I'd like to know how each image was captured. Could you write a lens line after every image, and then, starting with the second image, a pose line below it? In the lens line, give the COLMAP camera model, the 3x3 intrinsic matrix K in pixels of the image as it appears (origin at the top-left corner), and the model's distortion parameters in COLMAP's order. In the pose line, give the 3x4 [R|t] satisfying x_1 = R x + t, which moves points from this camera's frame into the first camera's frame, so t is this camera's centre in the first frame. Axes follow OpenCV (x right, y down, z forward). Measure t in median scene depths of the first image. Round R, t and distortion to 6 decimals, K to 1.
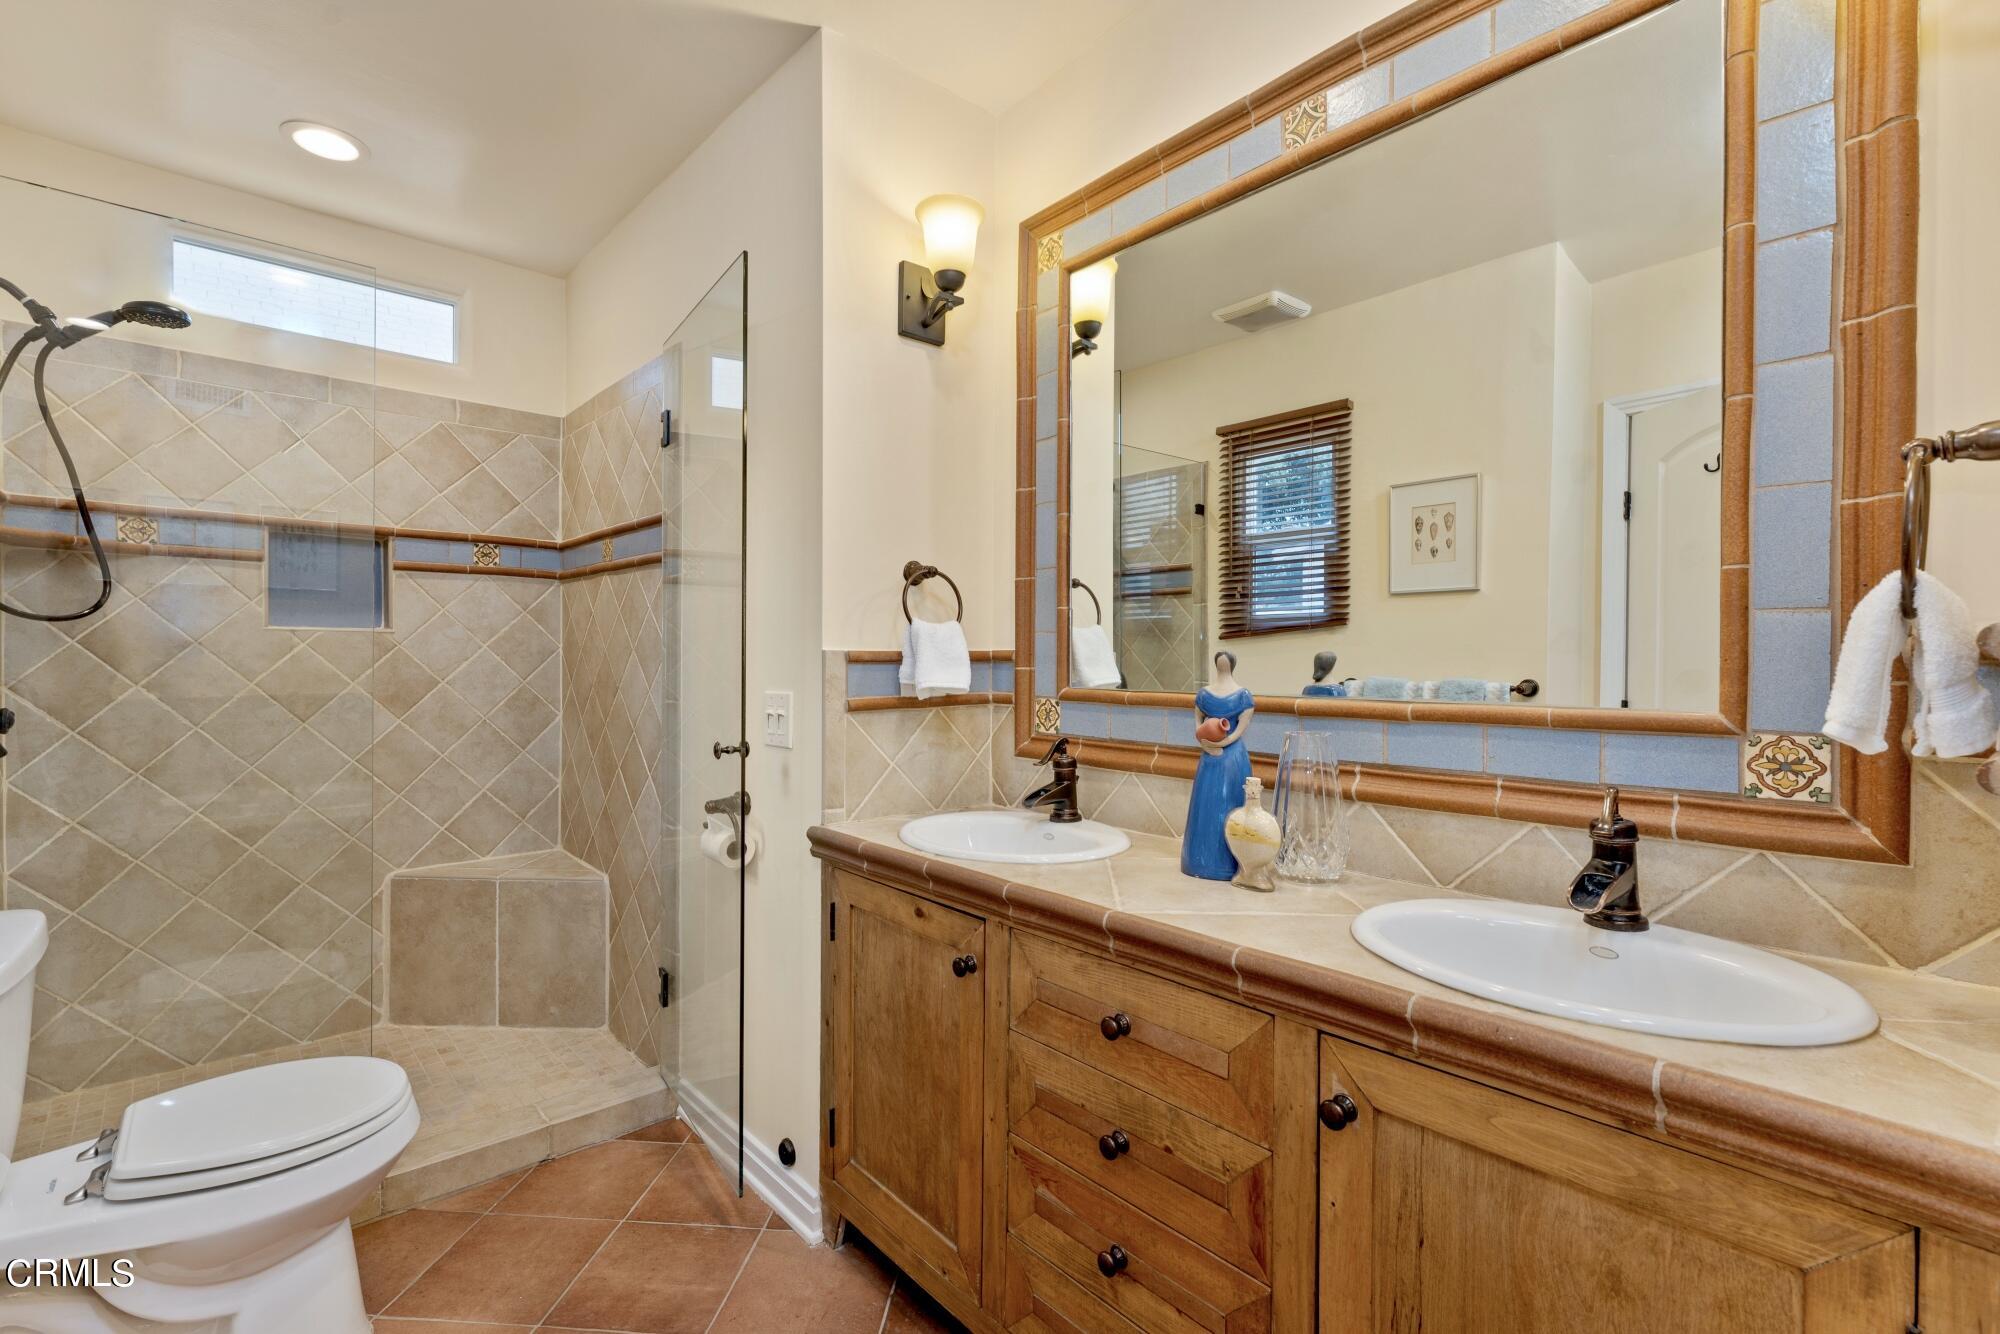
lens RADIAL K [[881.6, 0, 997.6], [0, 881.6, 666.5], [0, 0, 1]] dist [-0.002592, -0.000233]
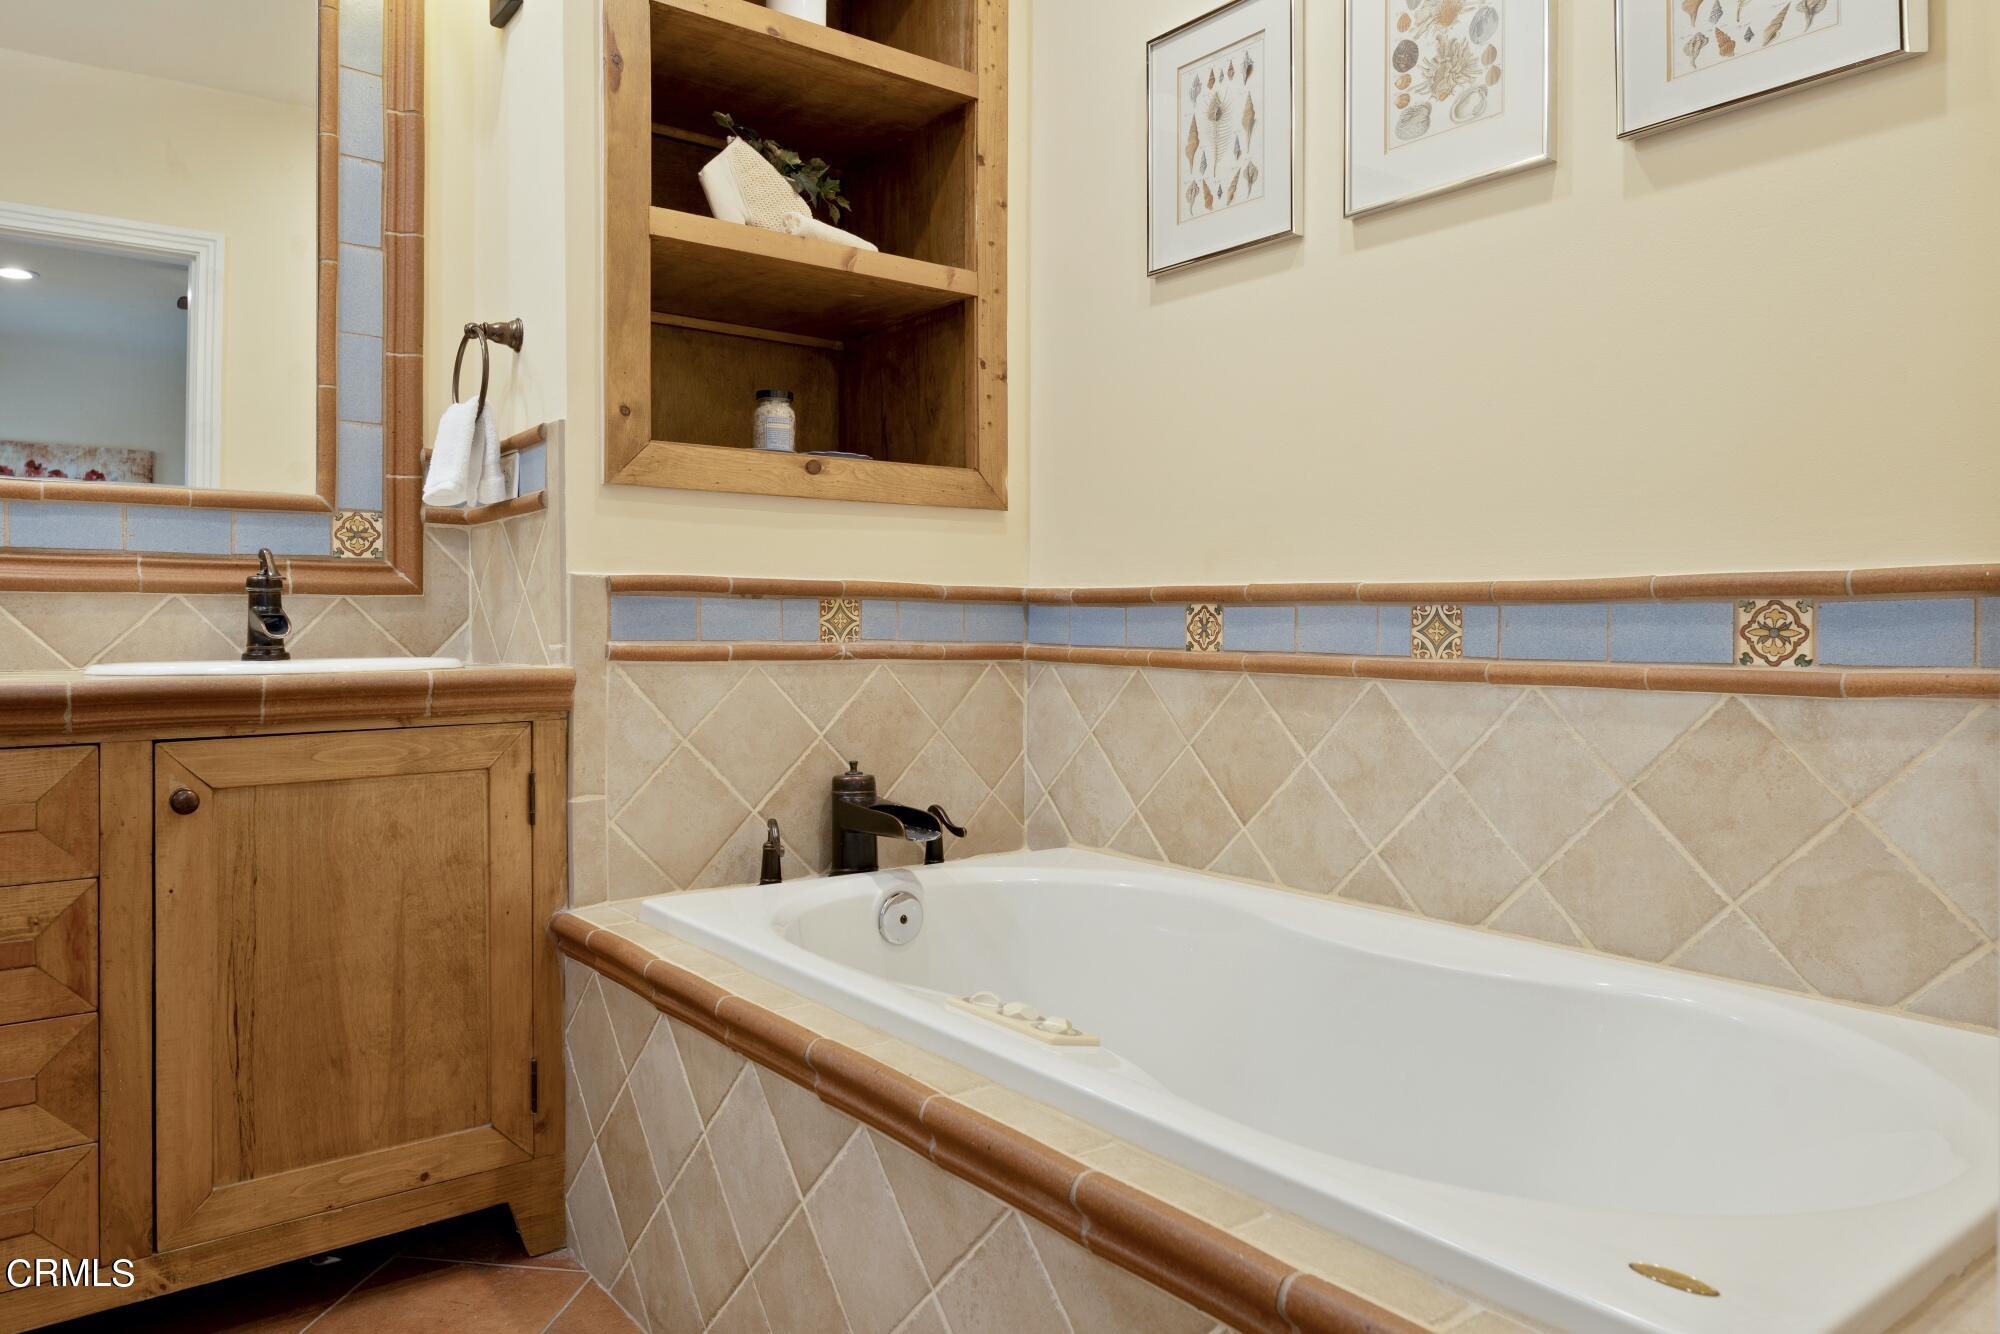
lens RADIAL K [[1357.8, 0, 995.7], [0, 1357.8, 620.5], [0, 0, 1]] dist [0.003621, 0.001768]
pose [[0.053738, 0.000797, 0.998555, -1.247719], [0.007671, 0.999970, -0.001211, 0.268118], [-0.998526, 0.007725, 0.053730, -0.137388]]
